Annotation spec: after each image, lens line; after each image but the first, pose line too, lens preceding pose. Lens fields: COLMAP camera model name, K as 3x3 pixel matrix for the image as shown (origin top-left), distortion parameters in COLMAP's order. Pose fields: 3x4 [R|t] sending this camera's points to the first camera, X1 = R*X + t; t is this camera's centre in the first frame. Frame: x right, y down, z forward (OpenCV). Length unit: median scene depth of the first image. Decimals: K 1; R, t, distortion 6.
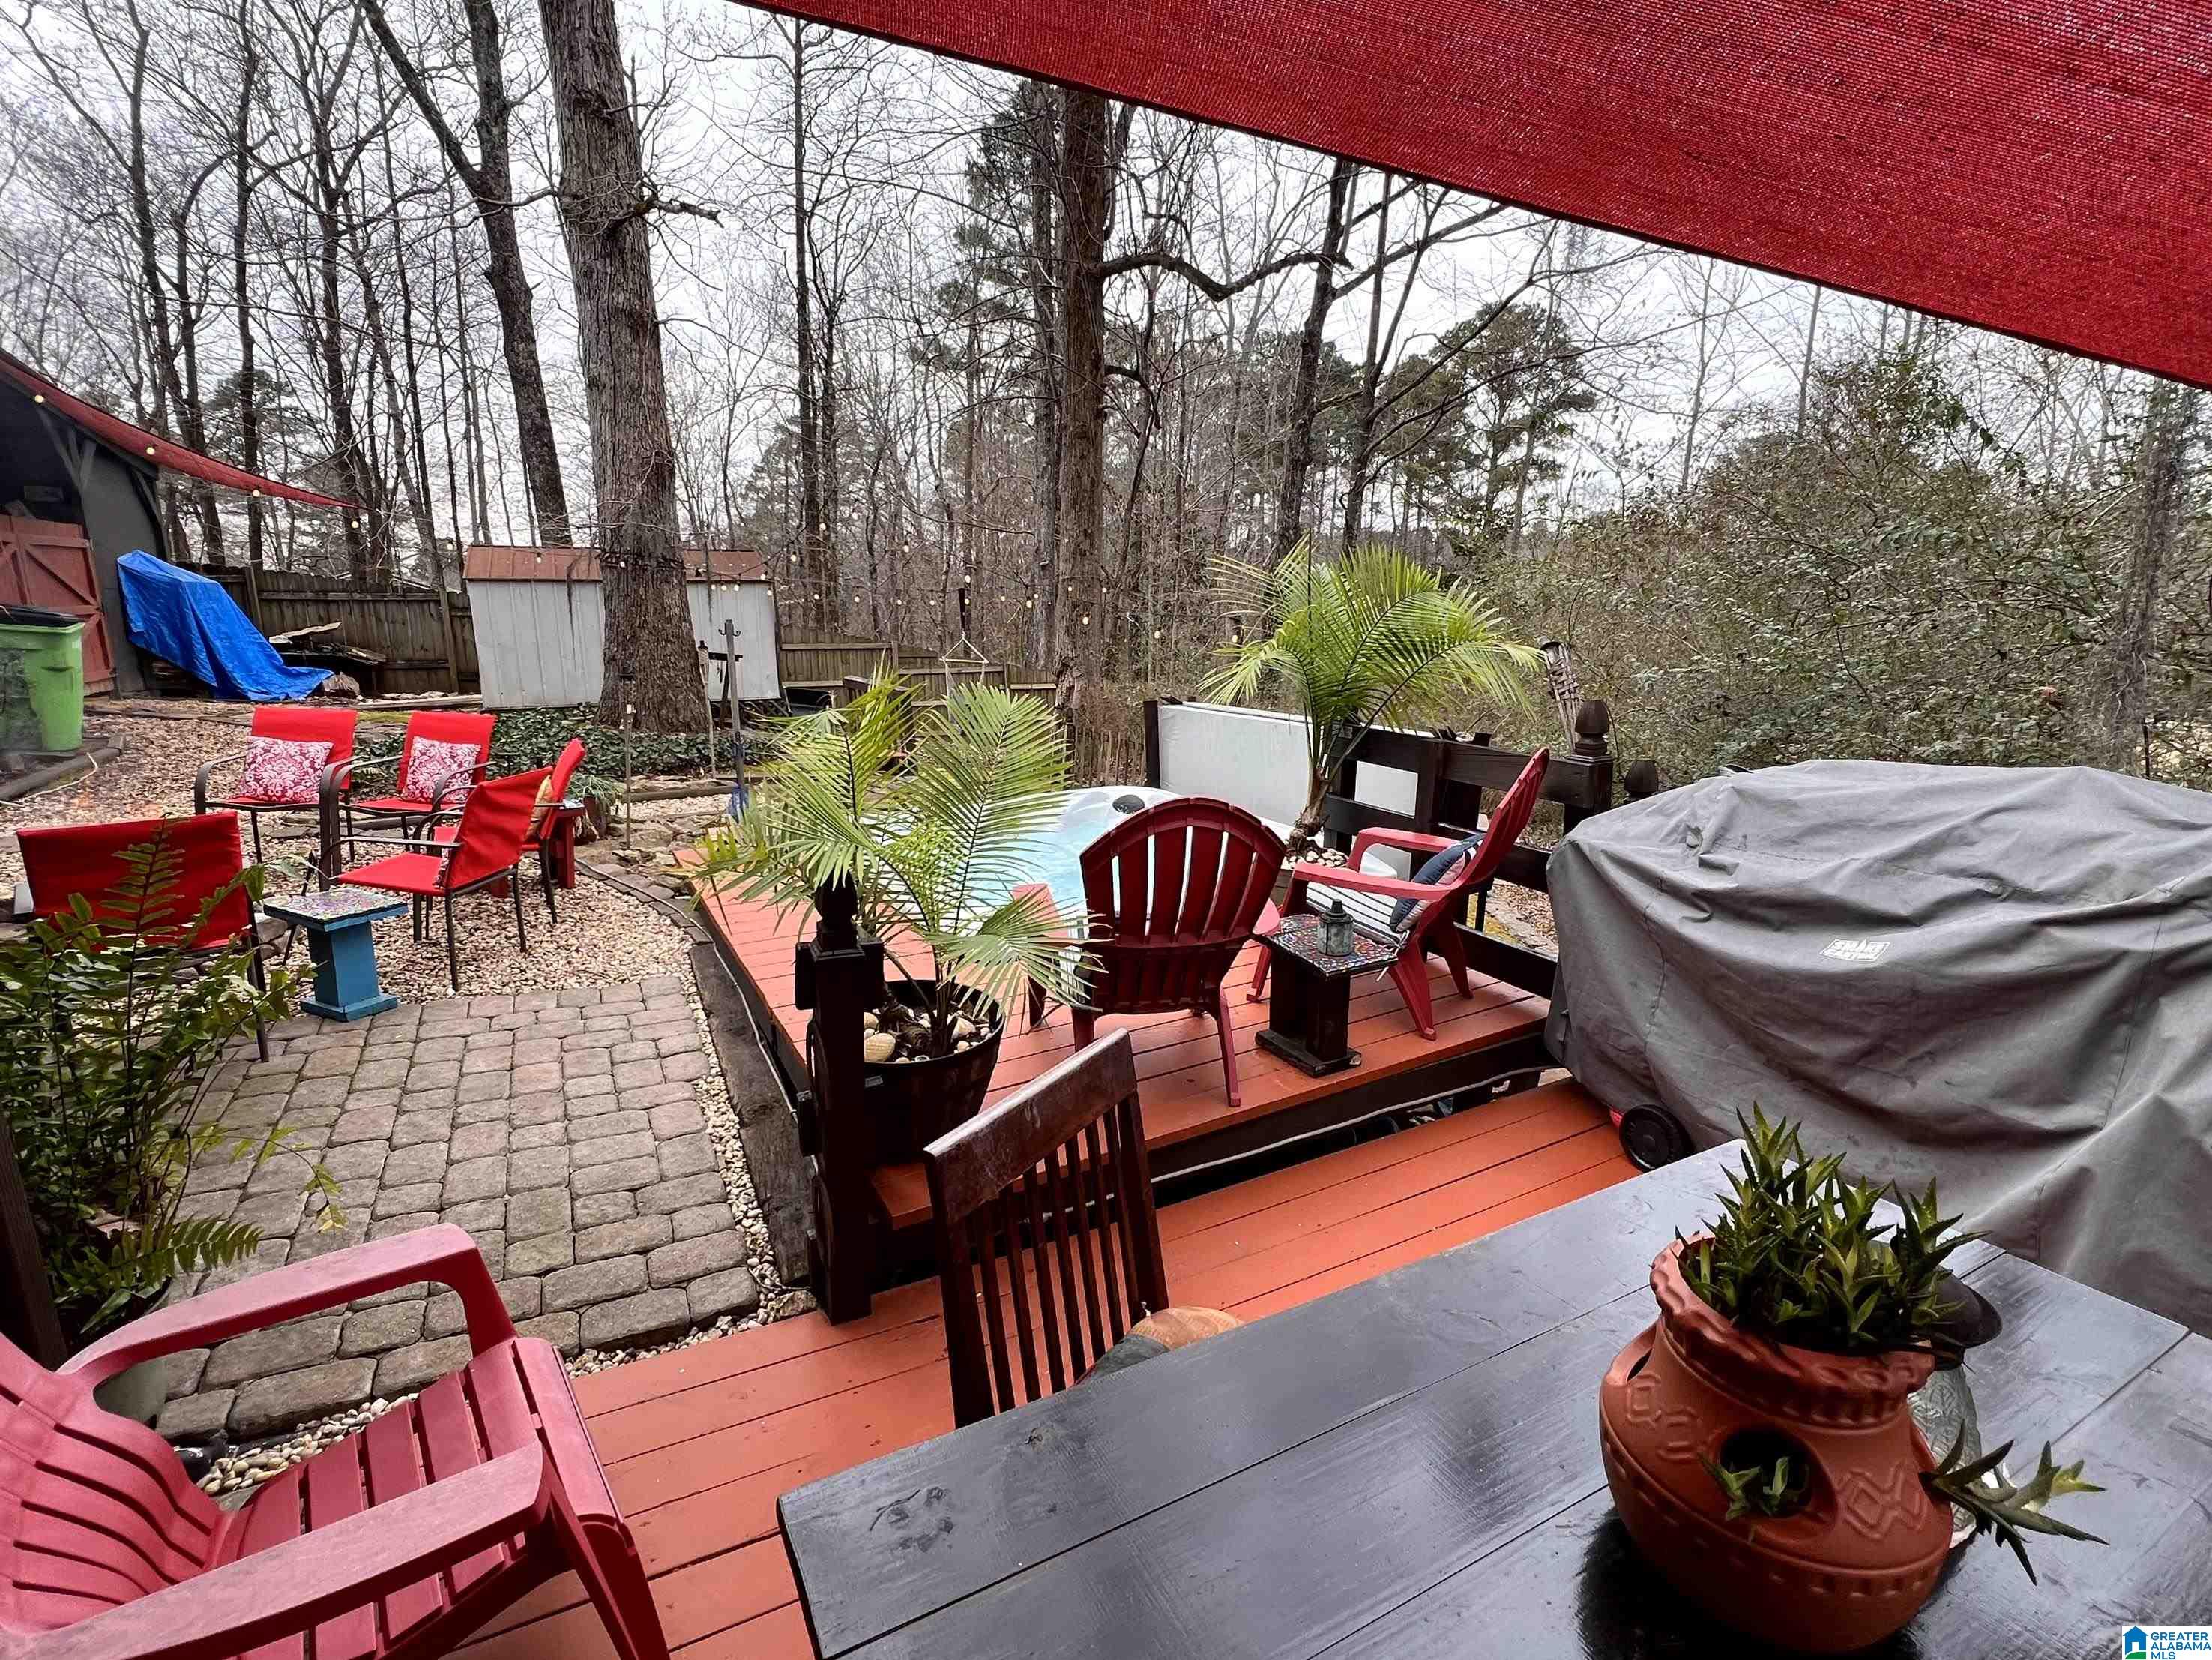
lens RADIAL K [[1036.7, 0, 1109.9], [0, 1036.7, 819.9], [0, 0, 1]] dist [-0.002180, -0.000701]
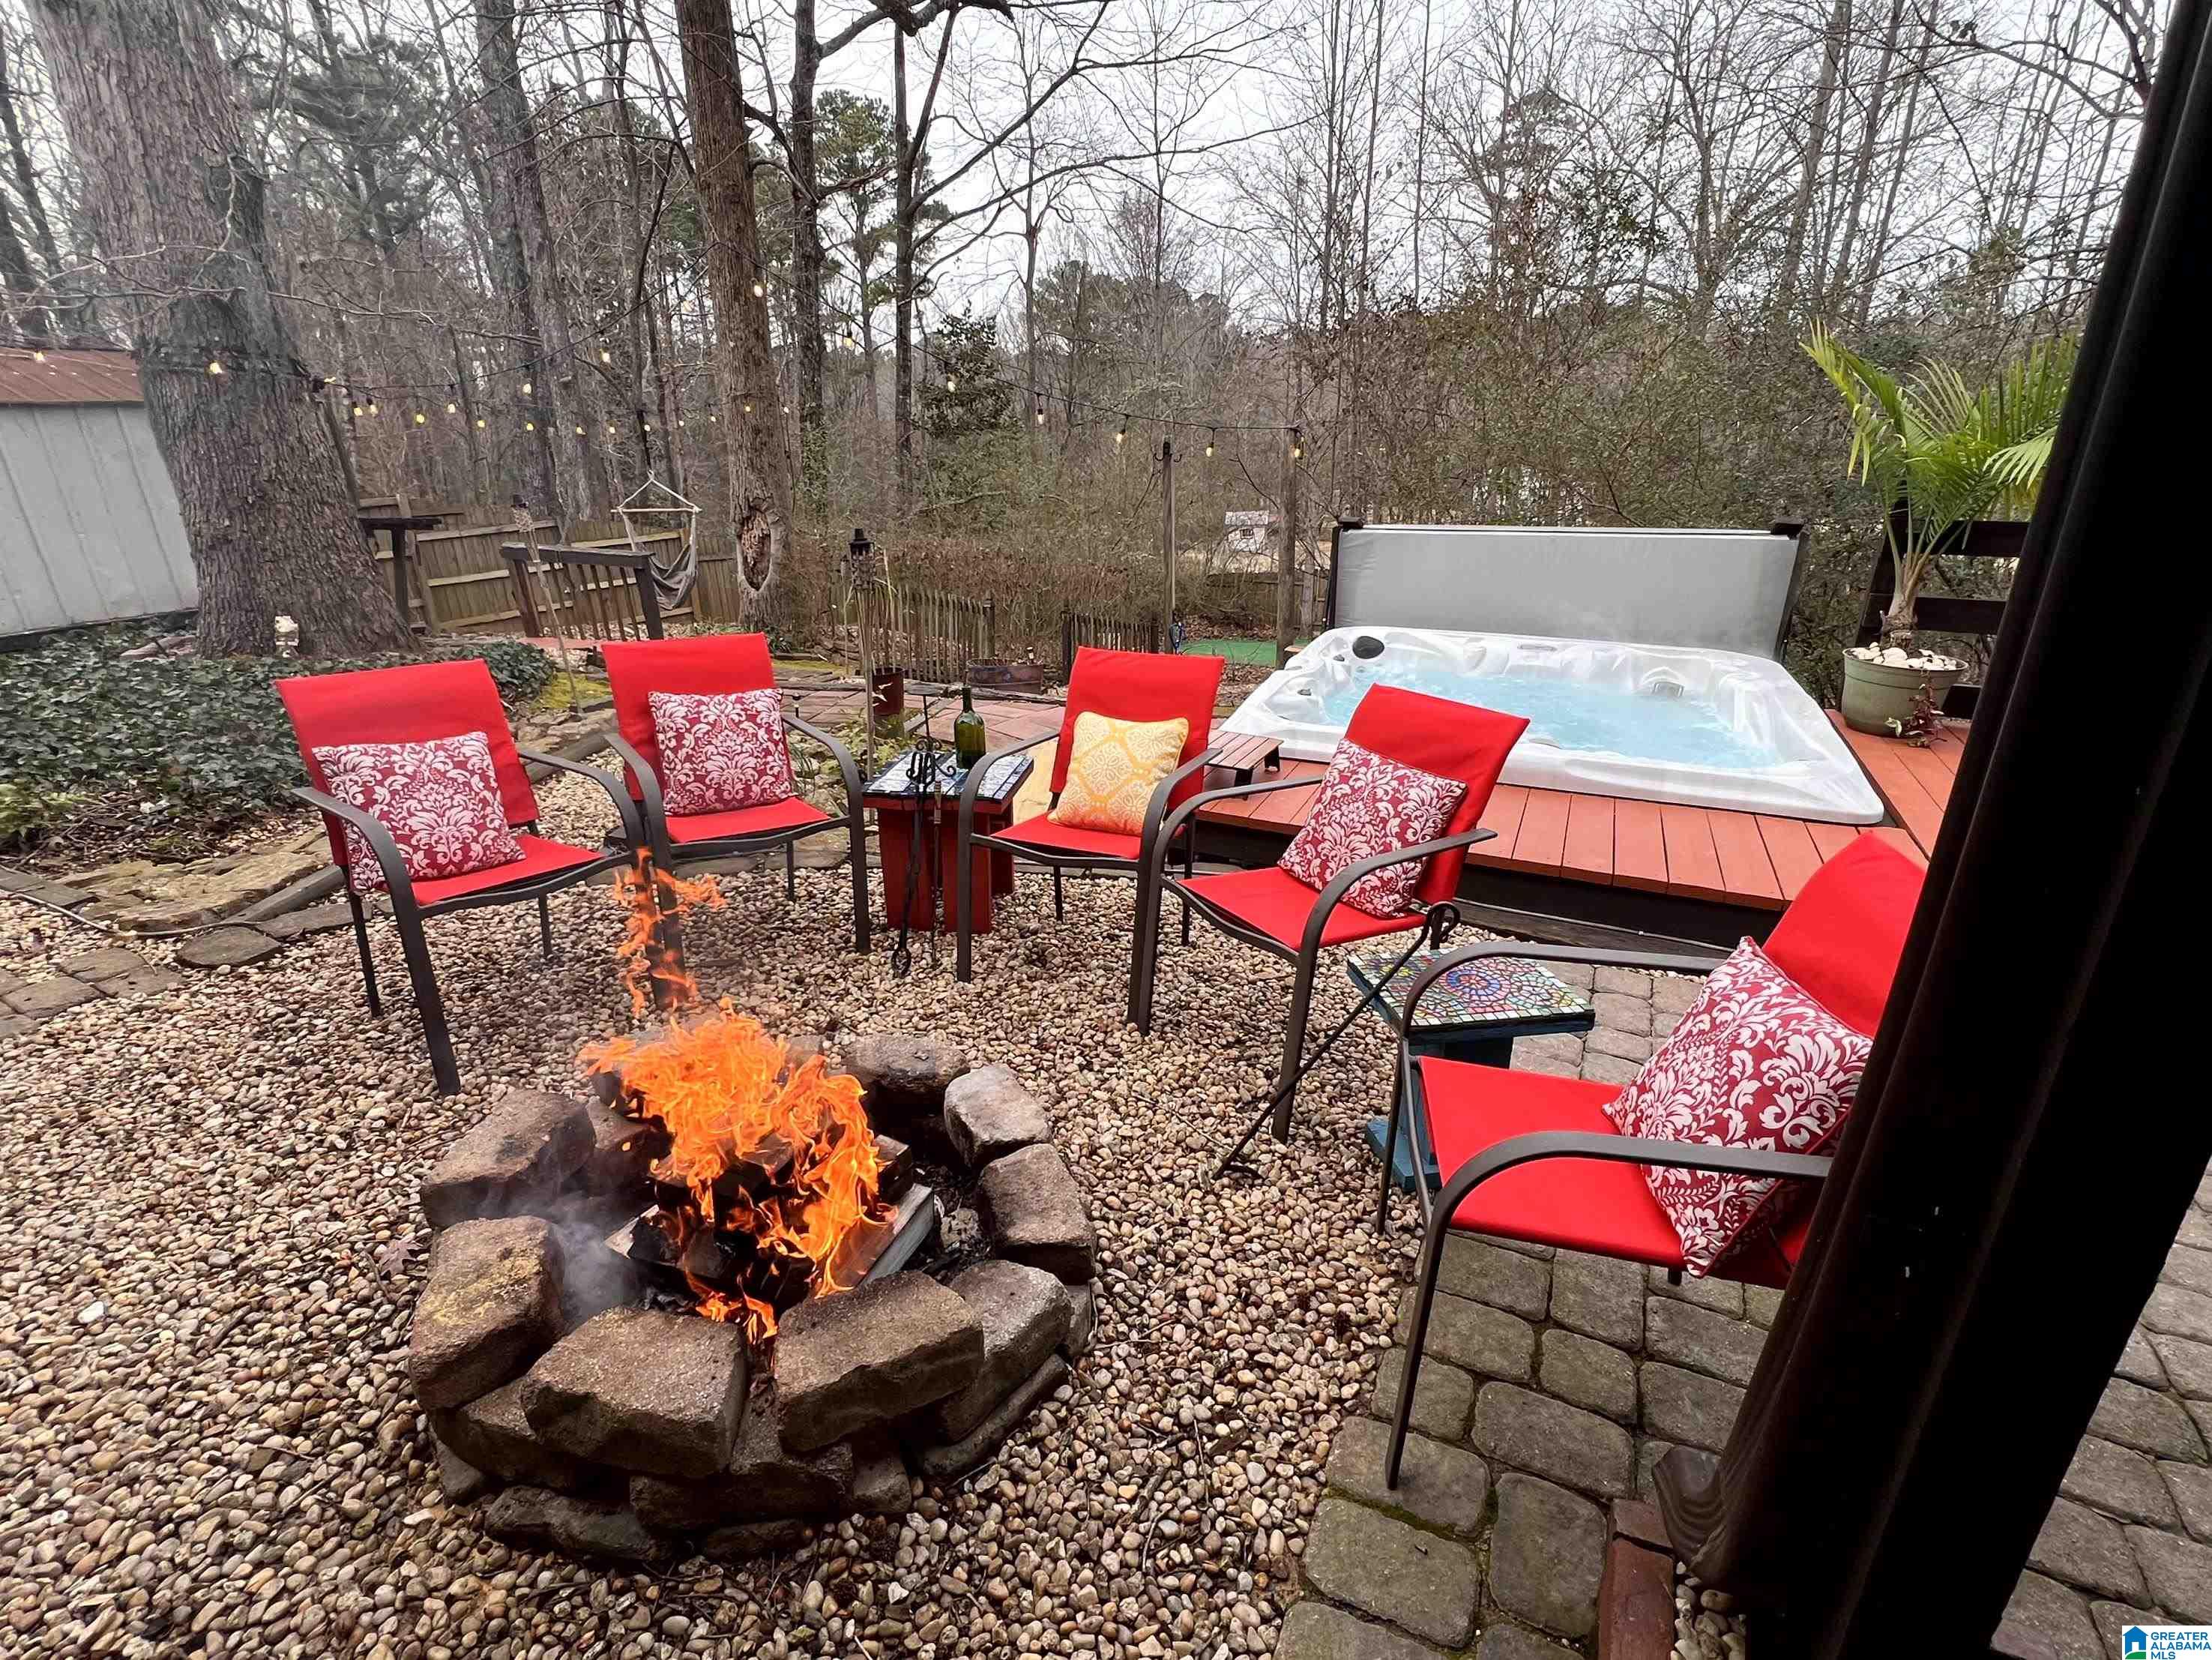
lens RADIAL K [[1036.7, 0, 1100.7], [0, 1036.7, 831.9], [0, 0, 1]] dist [-0.002180, -0.000701]
pose [[0.804350, -0.241503, 0.542860, -0.325692], [0.152001, 0.966902, 0.204928, -0.030068], [-0.574383, -0.082319, 0.814437, 0.165052]]
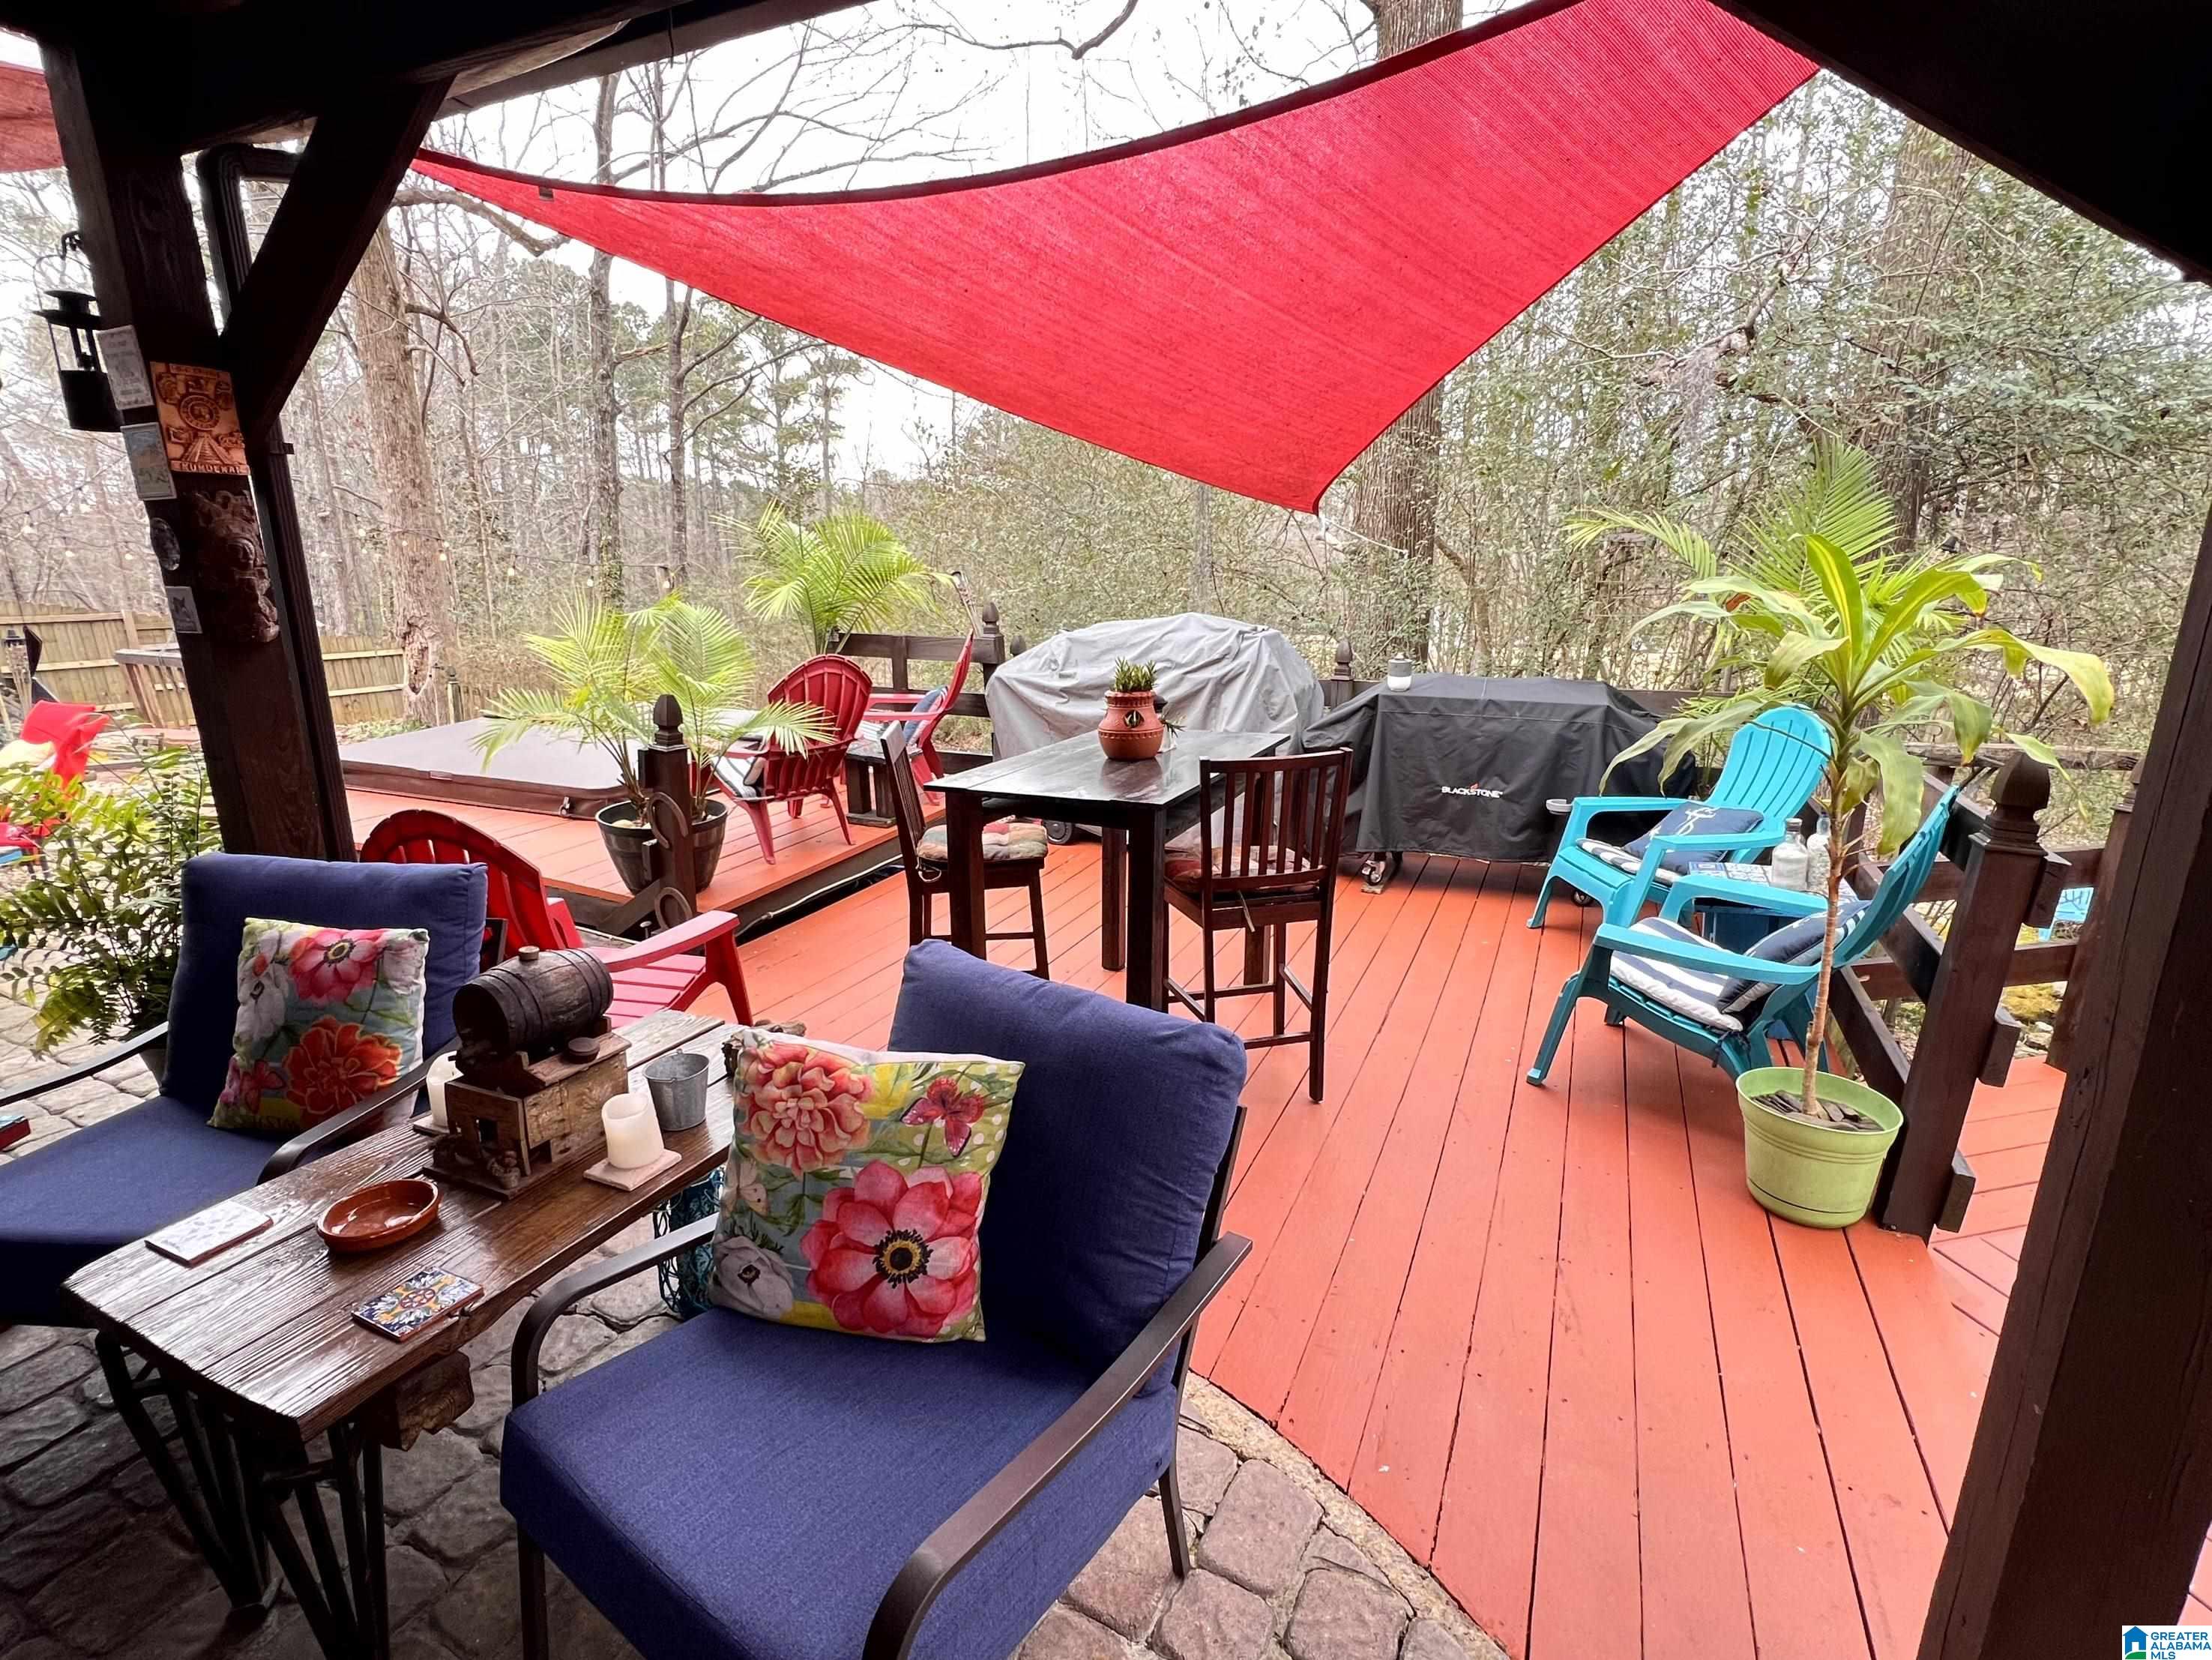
lens RADIAL K [[1036.7, 0, 1112.5], [0, 1036.7, 836.0], [0, 0, 1]] dist [-0.002180, -0.000701]
pose [[0.798816, -0.168027, 0.577633, -0.110554], [0.135220, 0.985781, 0.099754, 0.031492], [-0.586181, -0.001578, 0.810179, -0.136168]]
